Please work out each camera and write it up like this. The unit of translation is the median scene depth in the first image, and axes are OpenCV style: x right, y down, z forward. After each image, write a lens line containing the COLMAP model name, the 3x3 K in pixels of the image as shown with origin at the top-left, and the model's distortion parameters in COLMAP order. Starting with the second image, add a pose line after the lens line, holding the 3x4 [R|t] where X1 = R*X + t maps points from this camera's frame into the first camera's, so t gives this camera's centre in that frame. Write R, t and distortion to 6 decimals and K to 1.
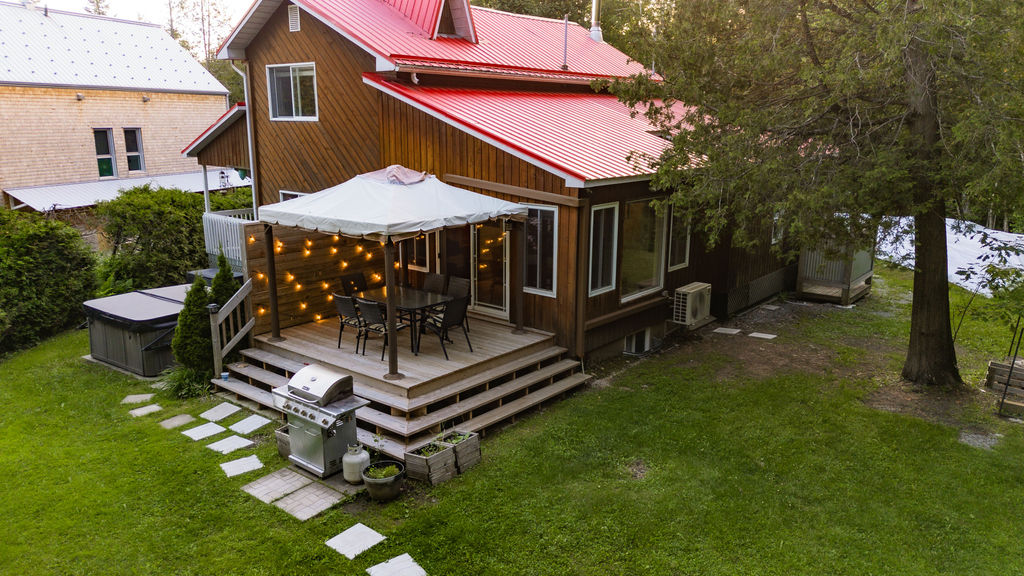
lens RADIAL K [[724.8, 0, 509.4], [0, 724.8, 284.7], [0, 0, 1]] dist [0.073924, -0.070149]
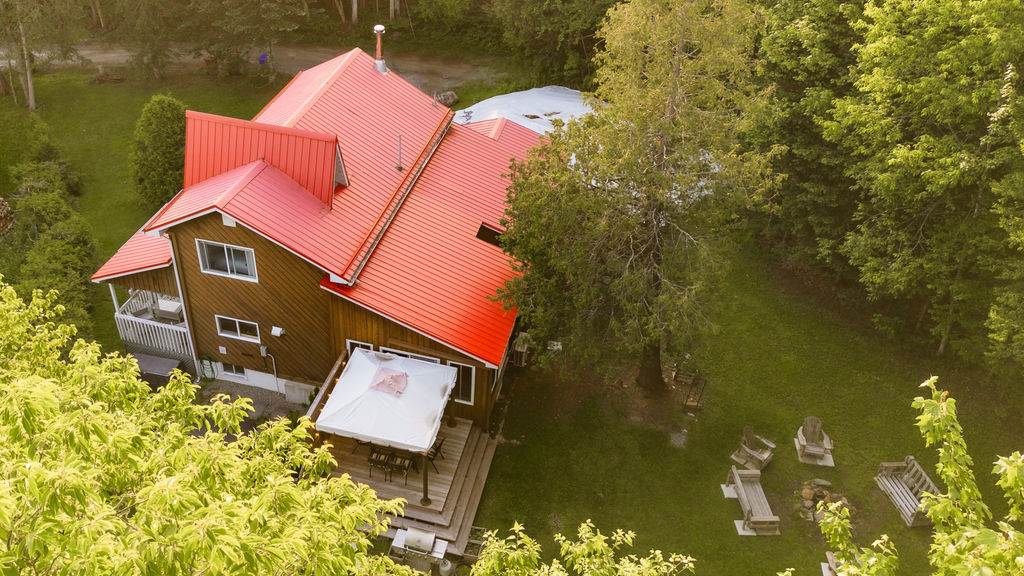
lens RADIAL K [[847.9, 0, 420.1], [0, 847.9, 240.6], [0, 0, 1]] dist [0.069382, -0.072584]
pose [[0.921694, -0.226905, 0.314634, -0.623359], [0.093695, 0.917287, 0.387047, -1.180942], [-0.376433, -0.327259, 0.866718, -0.606505]]
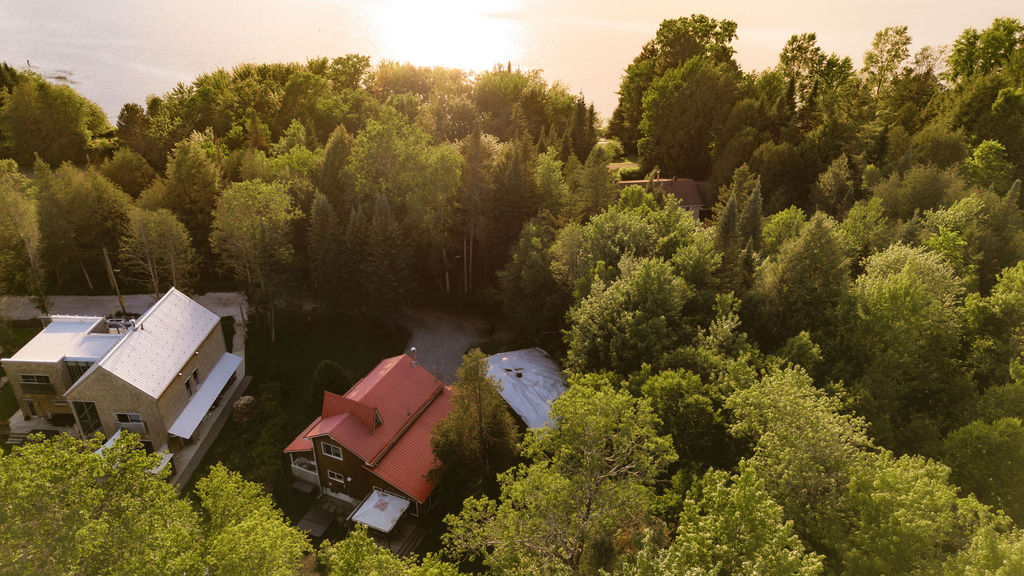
lens RADIAL K [[724.8, 0, 509.4], [0, 724.8, 284.7], [0, 0, 1]] dist [0.073924, -0.070149]
pose [[0.965137, -0.133590, 0.225086, -0.221871], [0.066219, 0.956593, 0.283804, -2.684822], [-0.253229, -0.259005, 0.932090, -3.080262]]
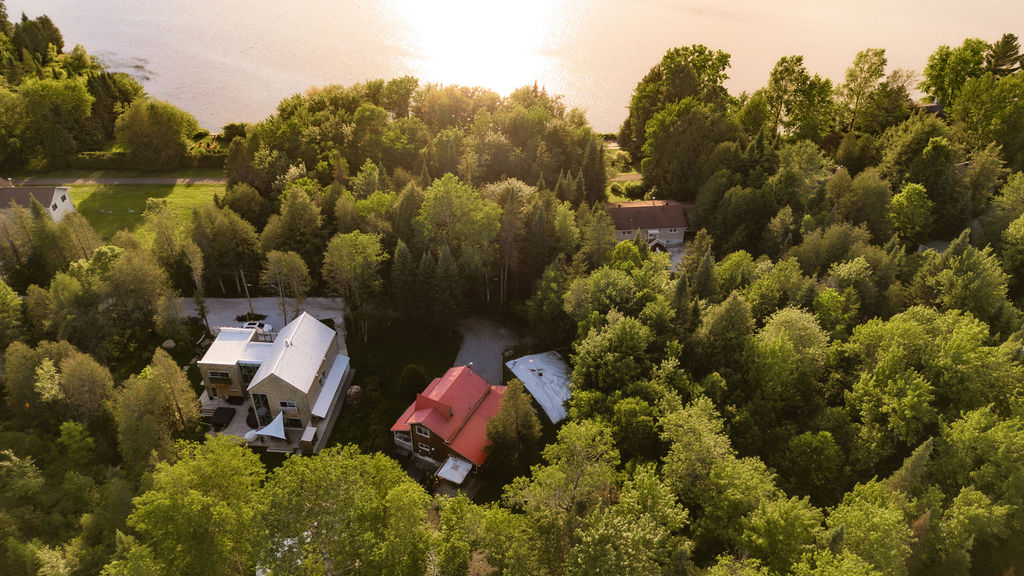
lens RADIAL K [[728.2, 0, 512.0], [0, 728.2, 288.0], [0, 0, 1]] dist [0.081500, -0.078193]
pose [[0.972026, -0.138889, 0.189406, -0.741101], [0.058111, 0.923564, 0.379014, -4.583503], [-0.227570, -0.357405, 0.905800, -5.192786]]
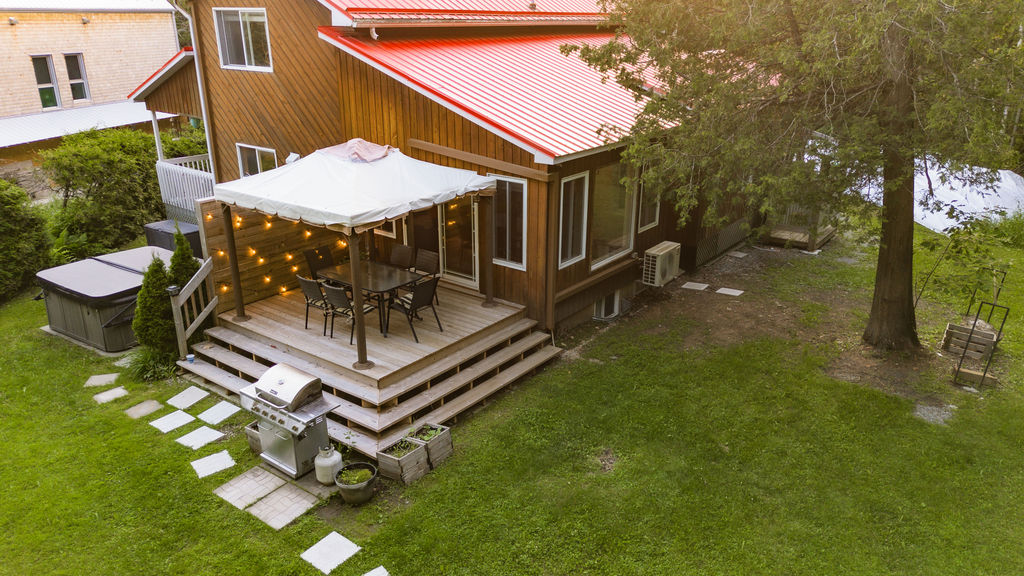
lens RADIAL K [[724.8, 0, 509.4], [0, 724.8, 284.7], [0, 0, 1]] dist [0.073924, -0.070149]
pose [[0.999068, -0.017230, 0.039579, 0.002484], [0.012027, 0.991685, 0.128124, -0.093474], [-0.041457, -0.127529, 0.990968, 0.018006]]
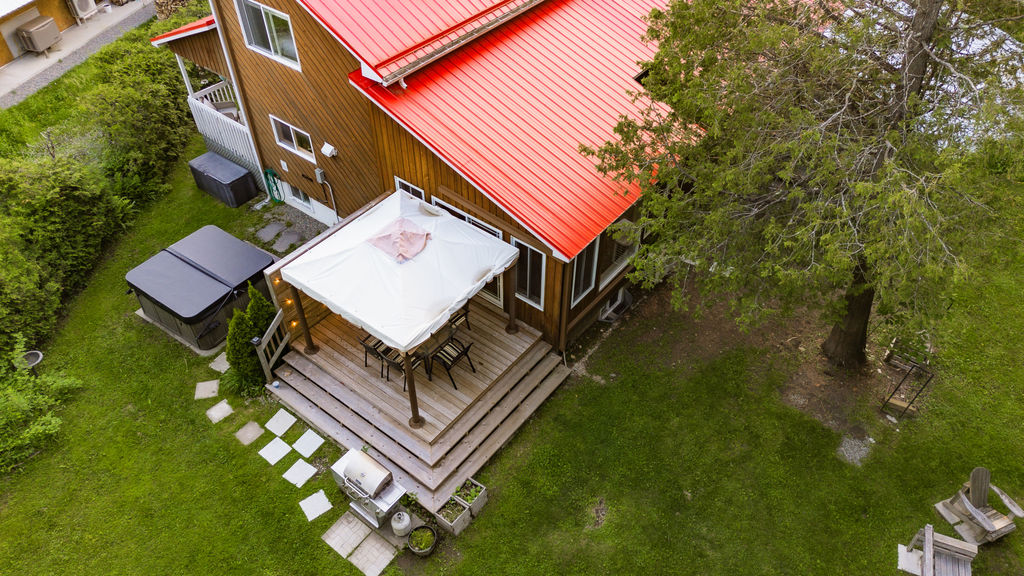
lens RADIAL K [[724.8, 0, 509.4], [0, 724.8, 284.7], [0, 0, 1]] dist [0.073924, -0.070149]
pose [[0.999599, -0.023833, 0.015319, -0.007755], [0.012588, 0.858004, 0.513488, -0.645434], [-0.025382, -0.513089, 0.857960, 0.012860]]
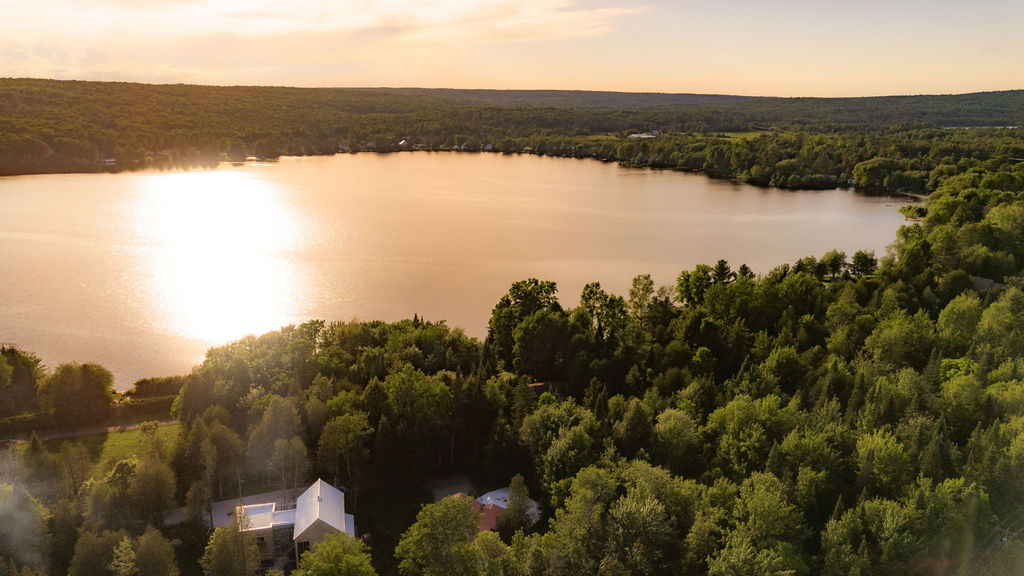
lens RADIAL K [[724.8, 0, 509.4], [0, 724.8, 284.7], [0, 0, 1]] dist [0.073924, -0.070149]
pose [[0.849544, -0.134588, 0.510059, -4.311348], [0.125760, 0.990700, 0.051948, -4.229339], [-0.512307, 0.020013, 0.858569, -7.721057]]
